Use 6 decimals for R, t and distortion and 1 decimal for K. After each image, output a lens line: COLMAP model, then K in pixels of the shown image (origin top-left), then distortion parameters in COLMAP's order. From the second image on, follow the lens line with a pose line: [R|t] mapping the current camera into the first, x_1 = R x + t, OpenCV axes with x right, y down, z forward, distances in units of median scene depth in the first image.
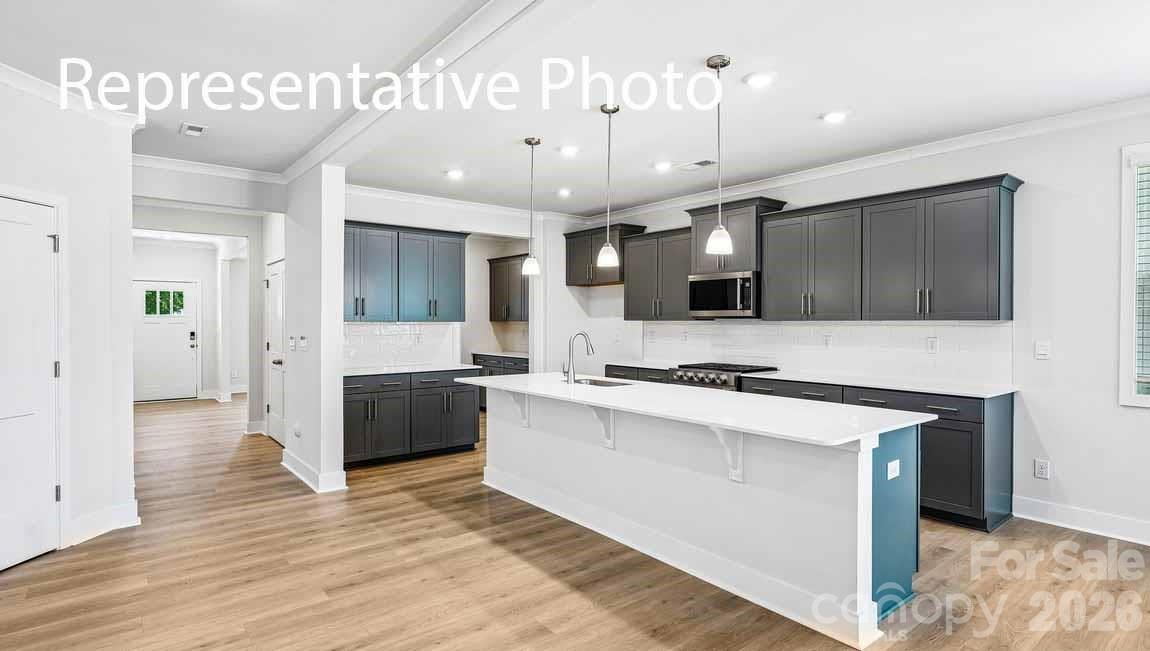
lens RADIAL K [[572.1, 0, 575.0], [0, 572.1, 325.5], [0, 0, 1]] dist [0.000522, 0.000084]
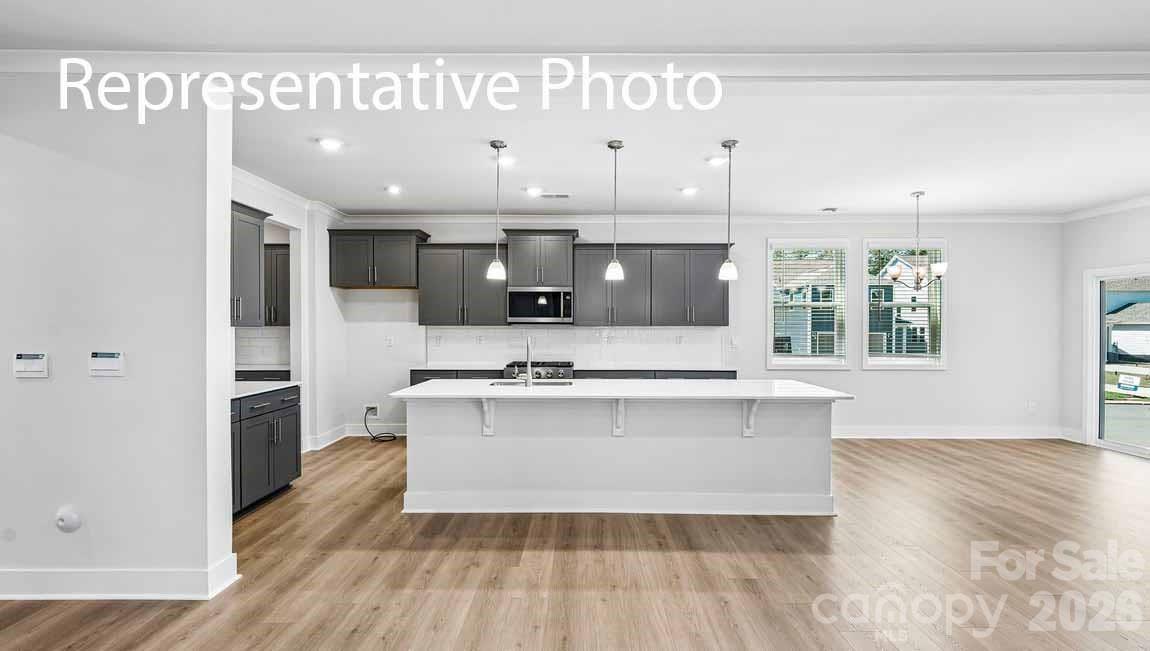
lens RADIAL K [[508.1, 0, 547.8], [0, 508.1, 323.4], [0, 0, 1]] dist [0.004776, 0.000266]
pose [[0.637379, 0.005452, 0.770532, -0.698264], [0.004330, 0.999934, -0.010657, -0.003085], [-0.770539, 0.010129, 0.637313, 0.379742]]
